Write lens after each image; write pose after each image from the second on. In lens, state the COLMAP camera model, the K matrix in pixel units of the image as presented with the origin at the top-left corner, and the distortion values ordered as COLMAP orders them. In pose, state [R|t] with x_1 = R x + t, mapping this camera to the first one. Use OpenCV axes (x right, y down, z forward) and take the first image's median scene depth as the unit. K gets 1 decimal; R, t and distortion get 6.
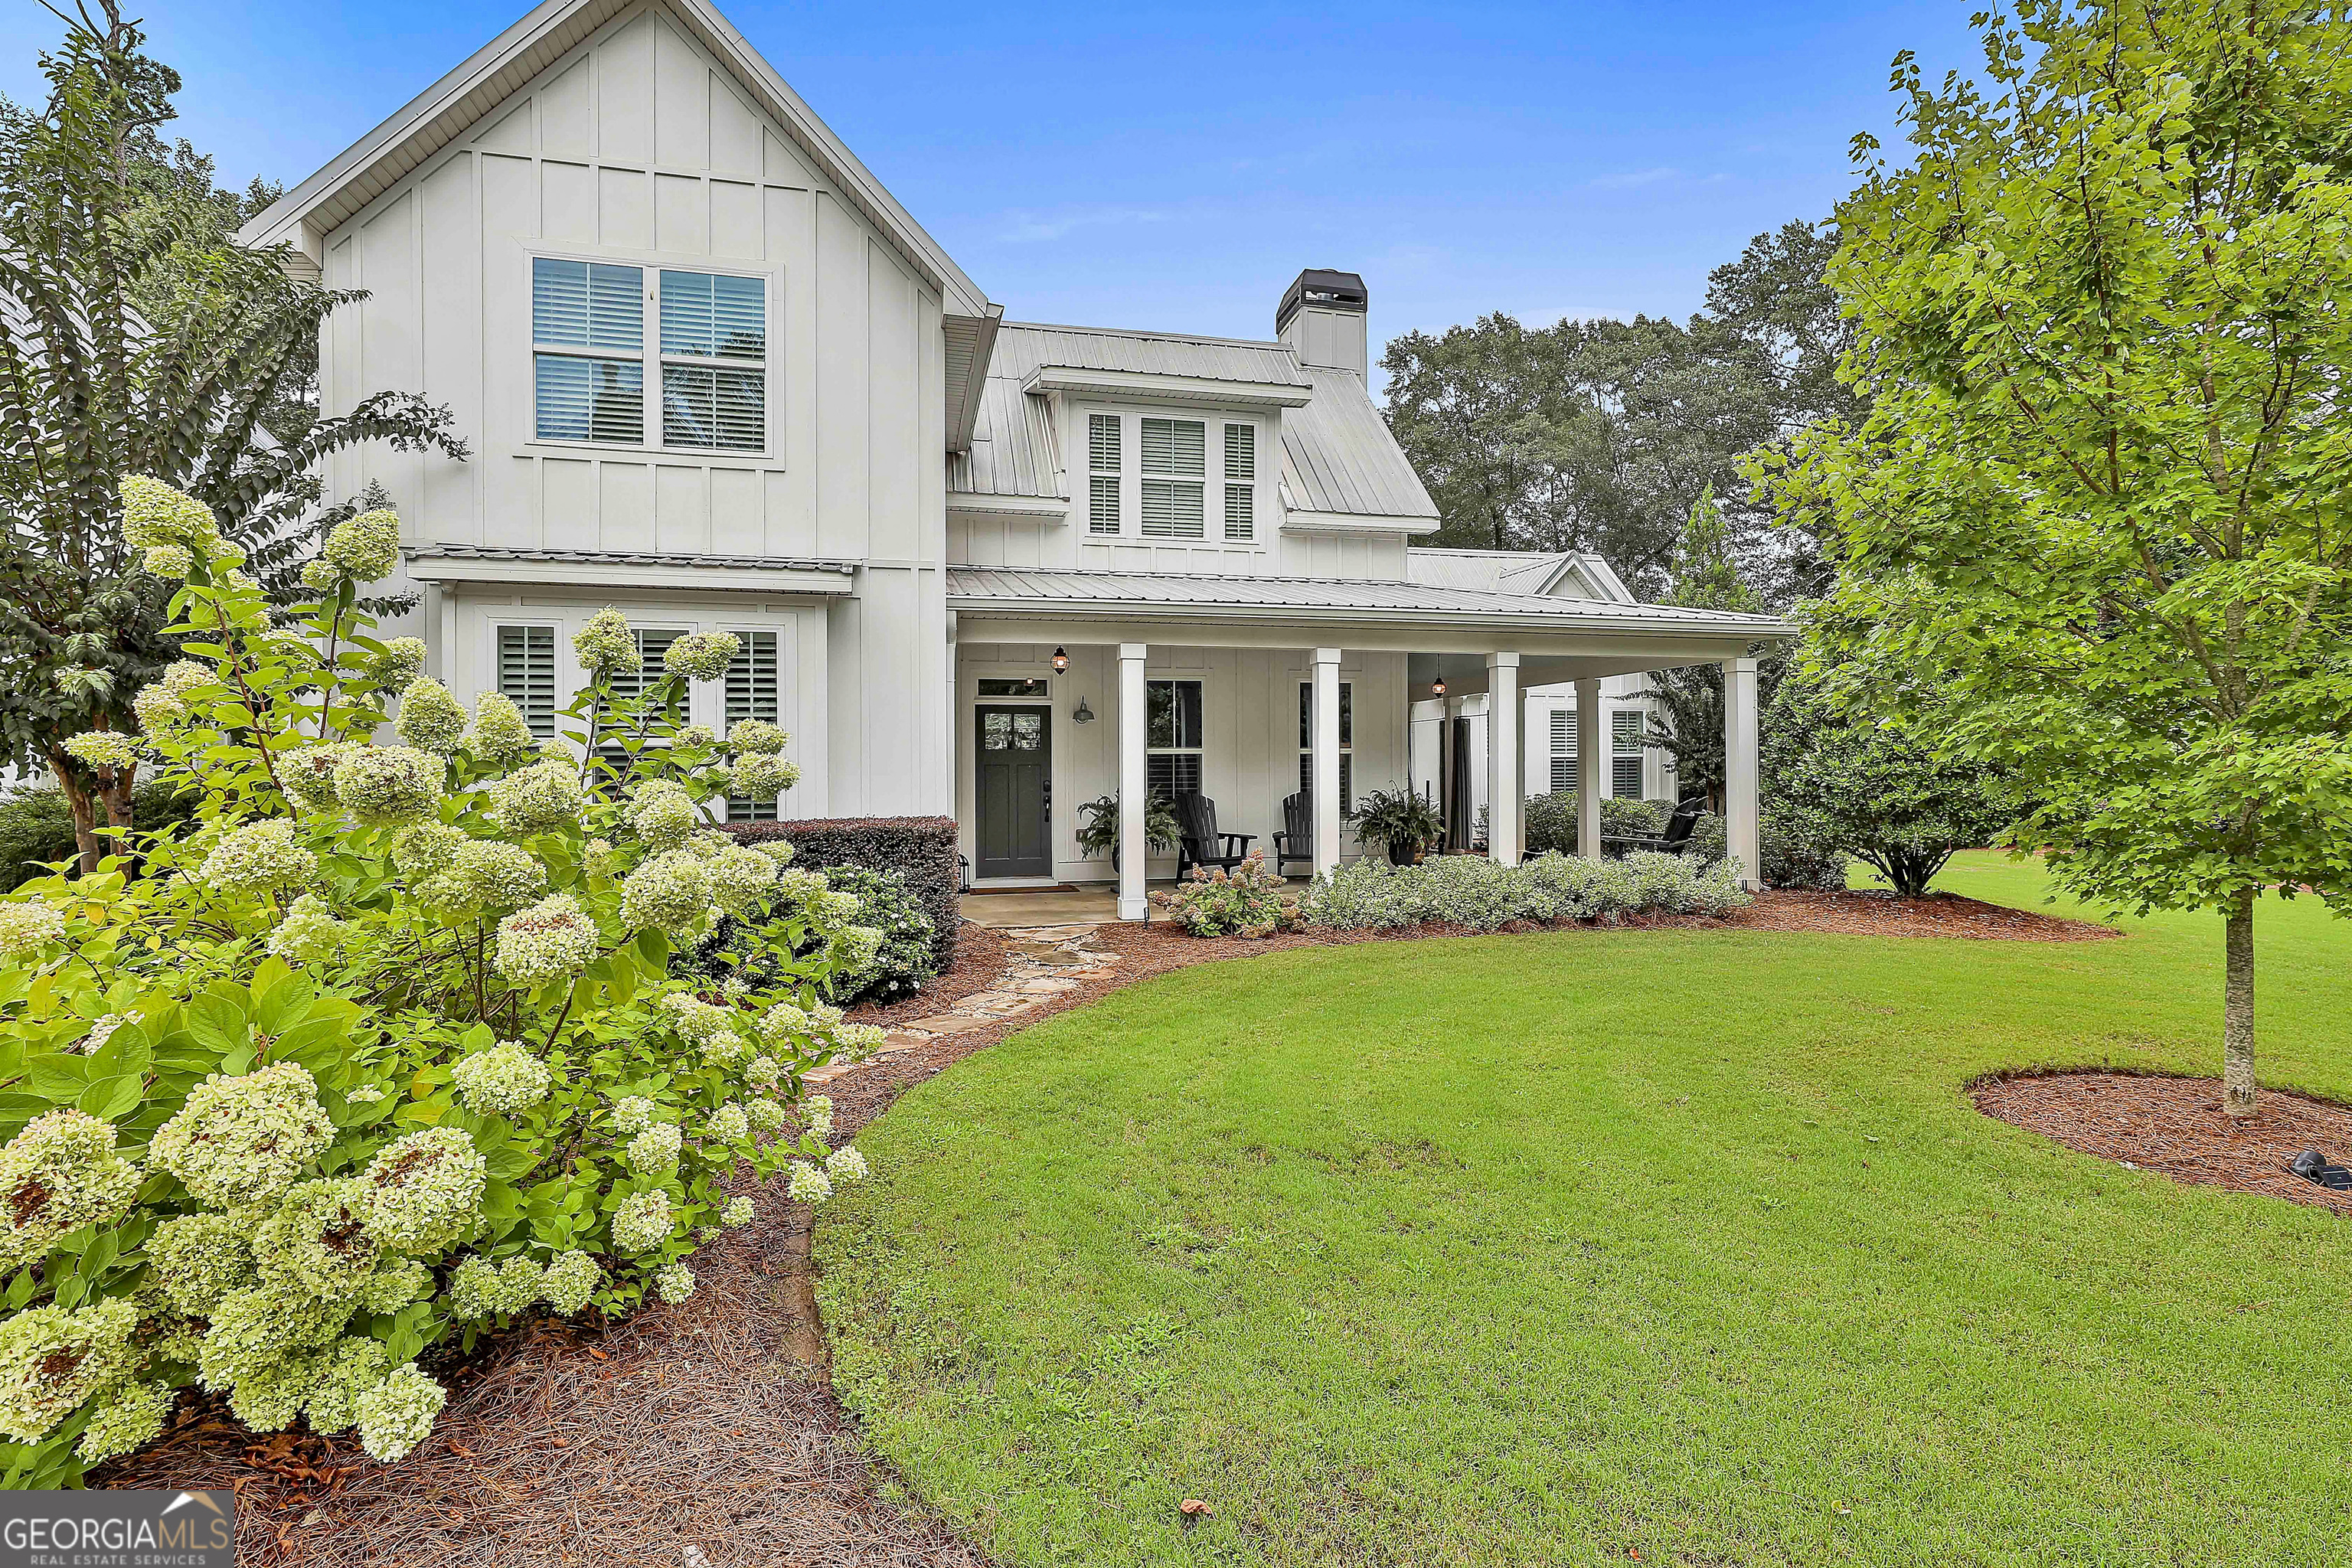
lens RADIAL K [[1128.3, 0, 1182.3], [0, 1128.3, 777.6], [0, 0, 1]] dist [0.000819, -0.000025]
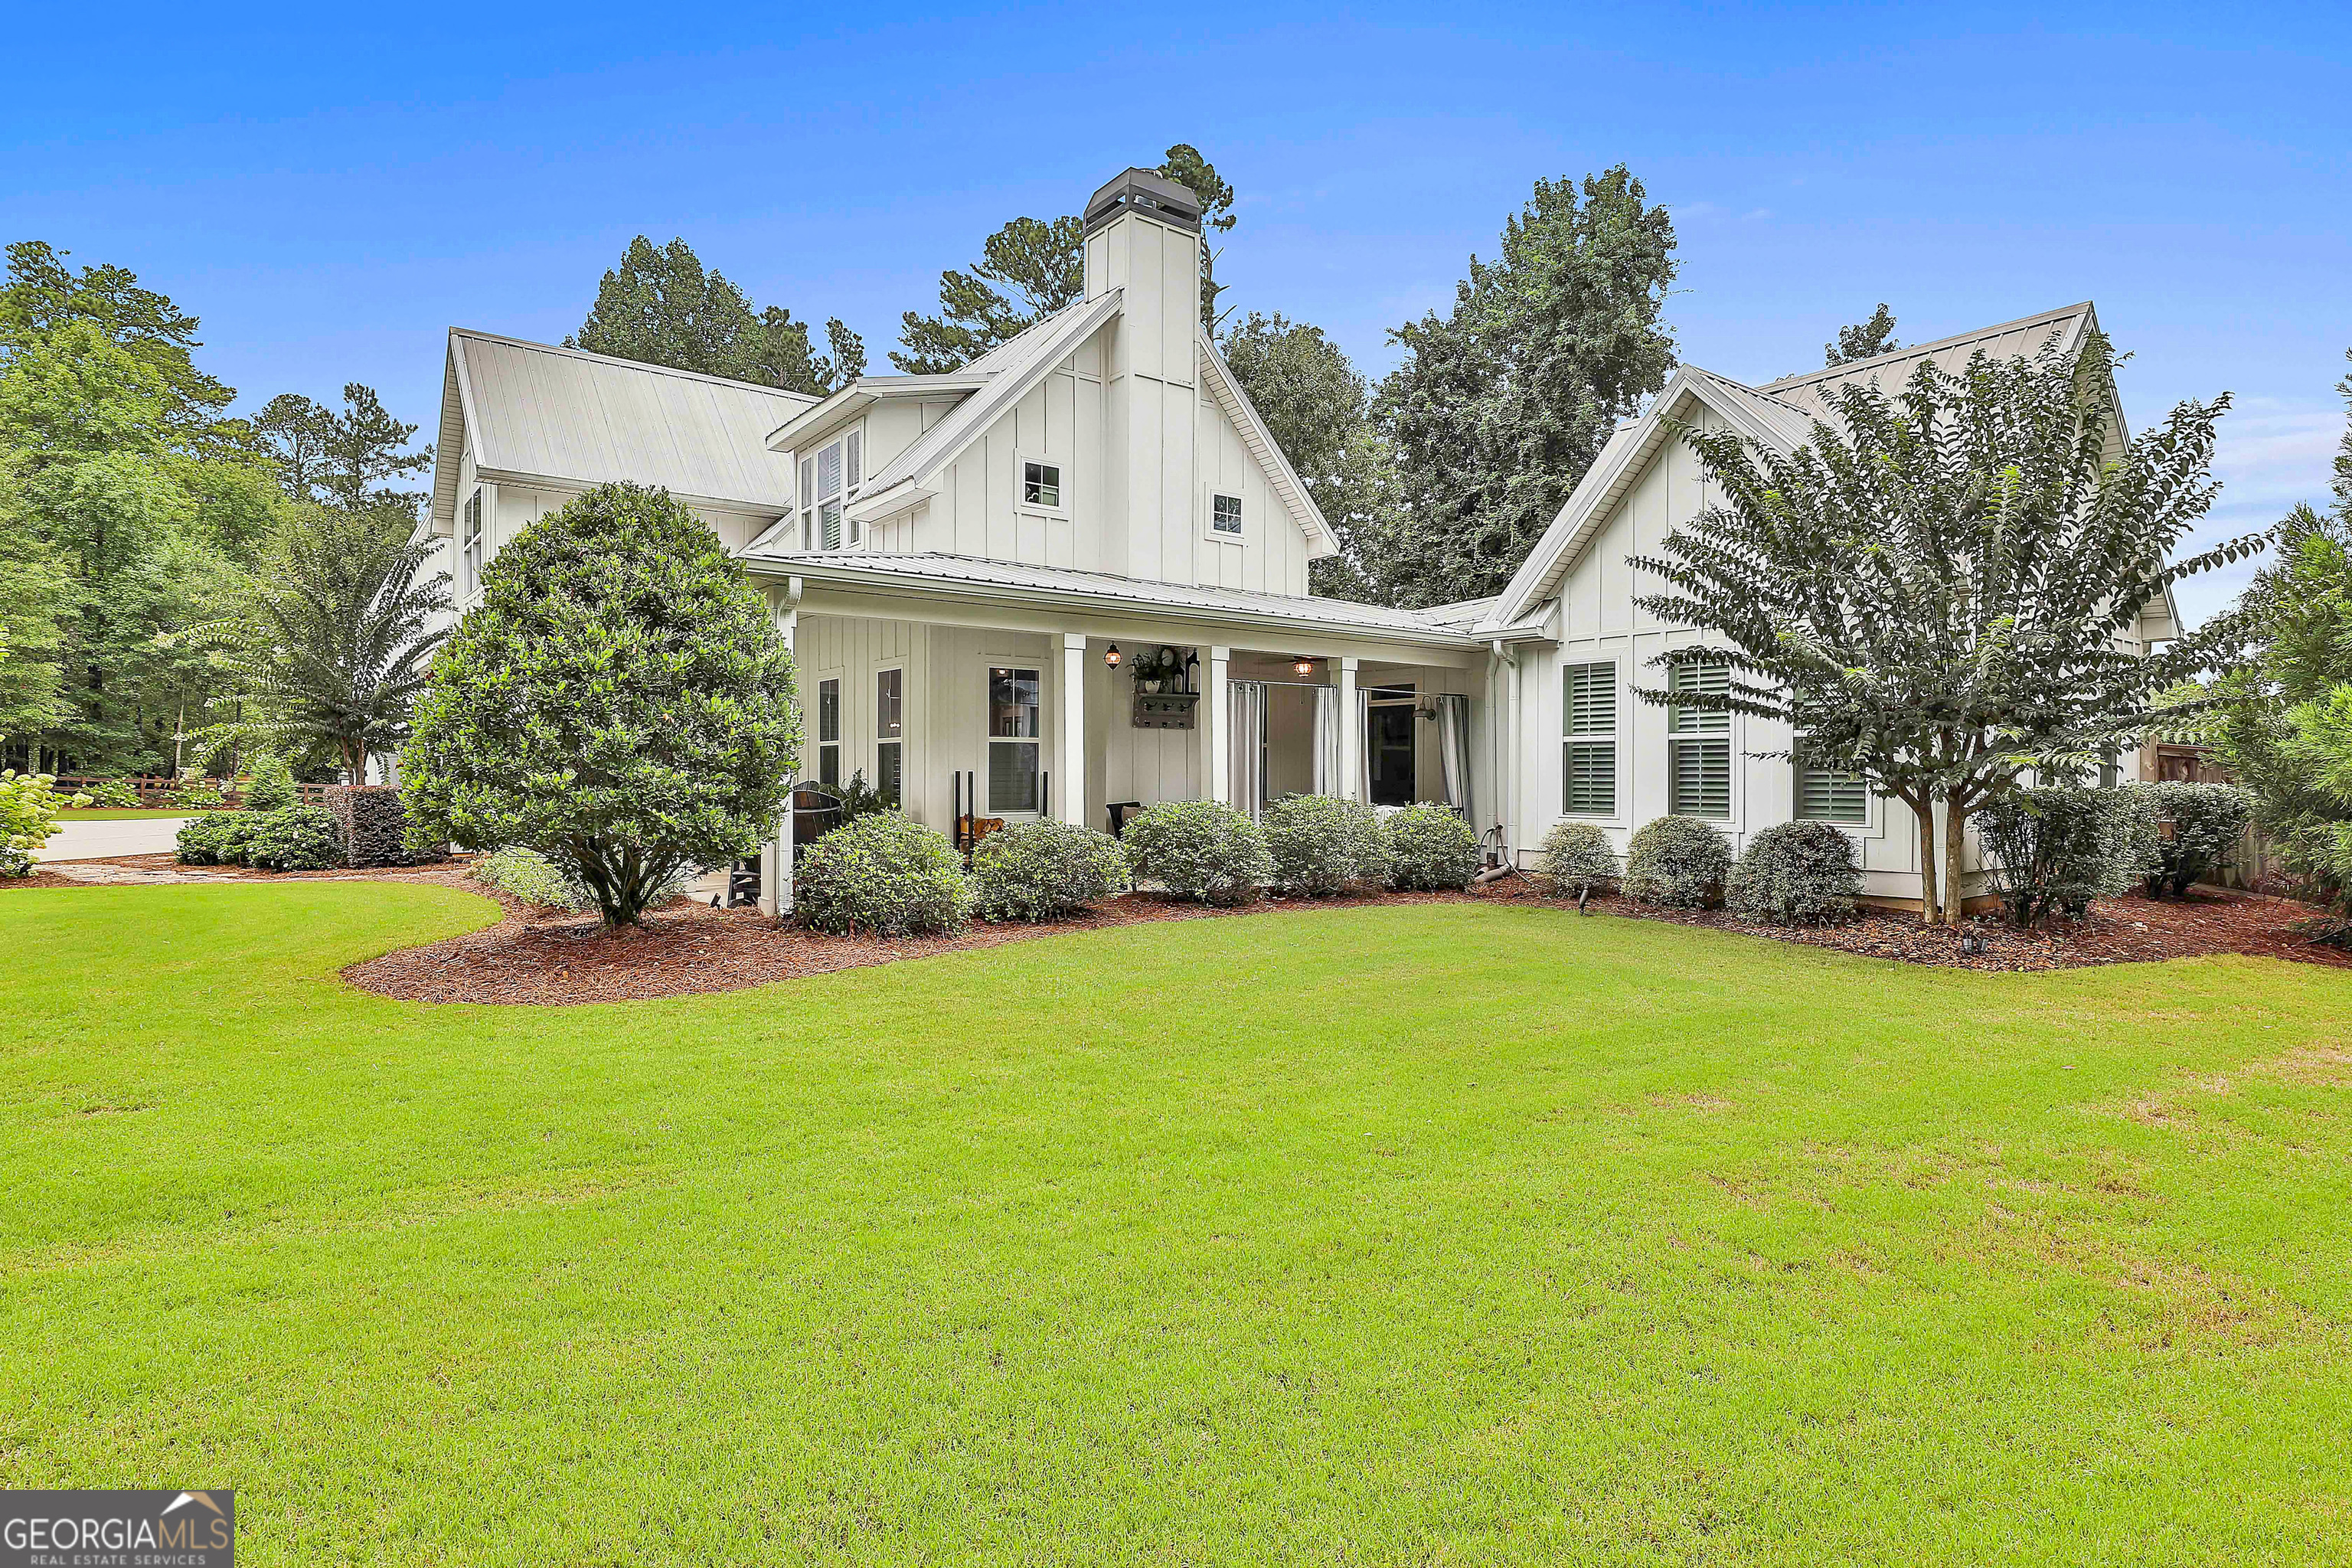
lens RADIAL K [[1222.7, 0, 1168.0], [0, 1222.7, 763.8], [0, 0, 1]] dist [-0.000387, 0.000453]
pose [[0.397908, 0.001642, -0.917424, 1.250879], [-0.010121, 0.999945, -0.002600, -0.003670], [0.917369, 0.010320, 0.397903, 0.798255]]
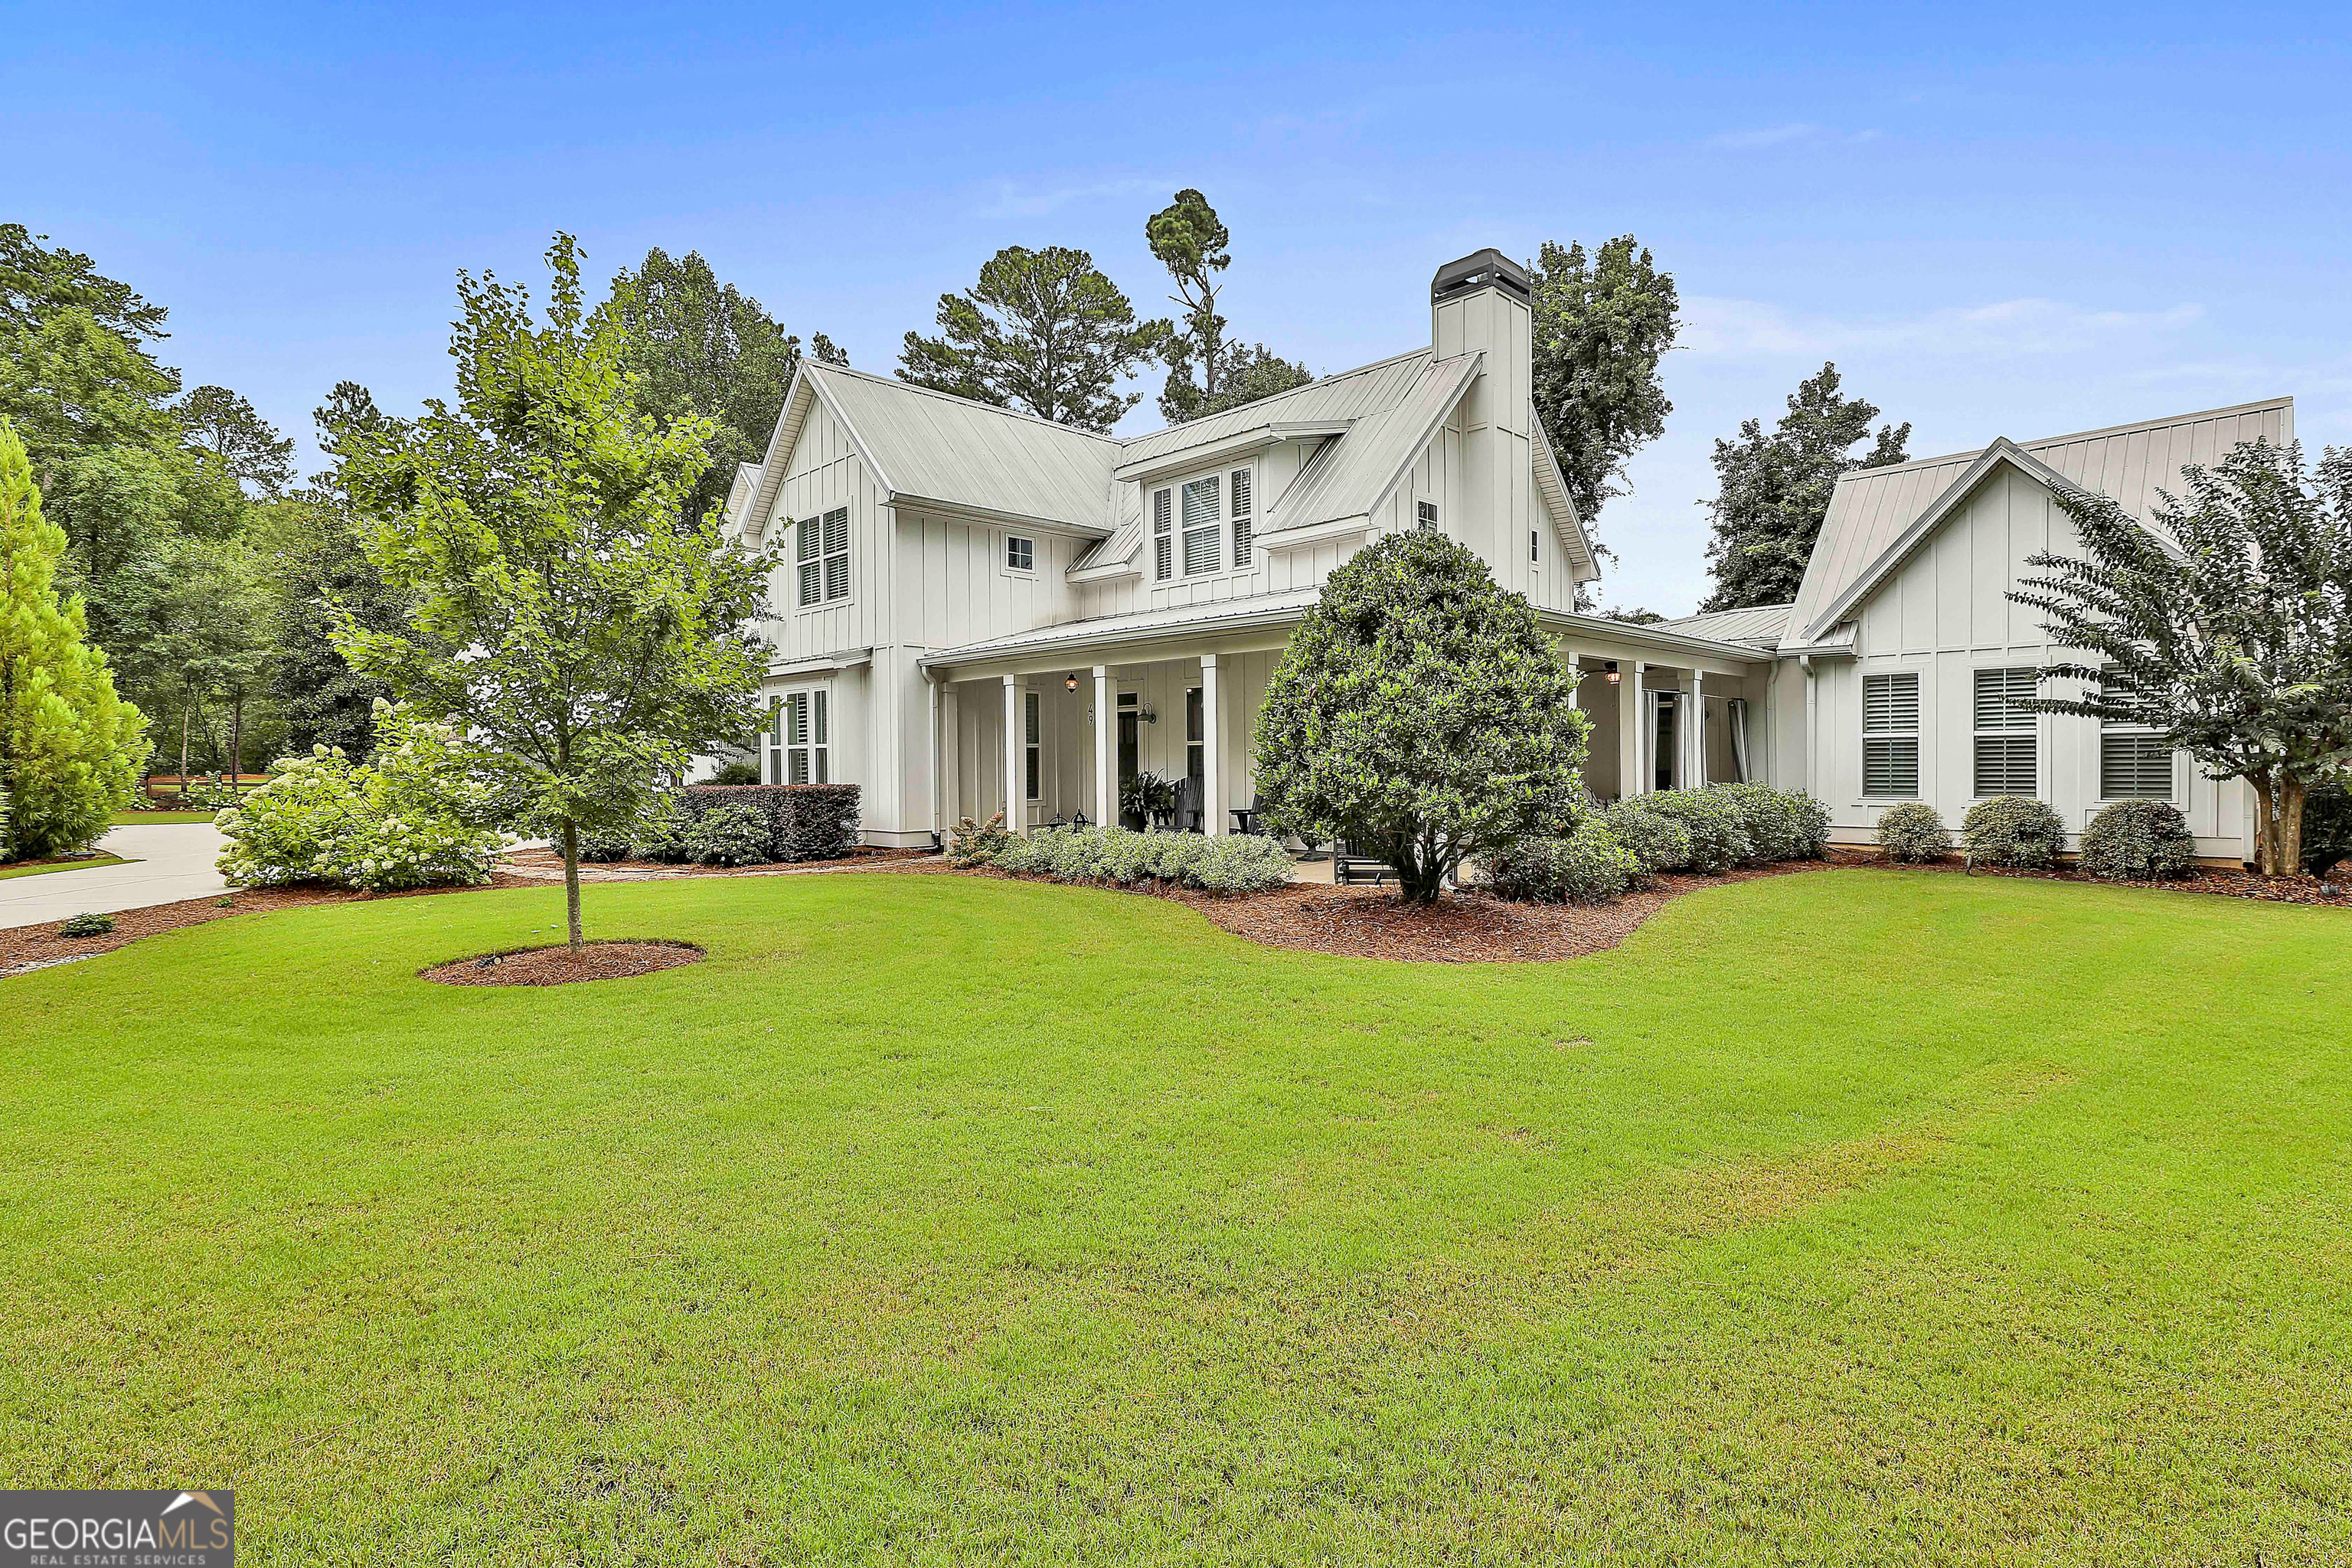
lens RADIAL K [[1128.3, 0, 1182.3], [0, 1128.3, 777.6], [0, 0, 1]] dist [0.000819, -0.000025]
pose [[0.513846, 0.015424, -0.857744, 1.088496], [-0.001199, 0.999850, 0.017260, -0.006619], [0.857882, -0.007841, 0.513788, 0.335000]]
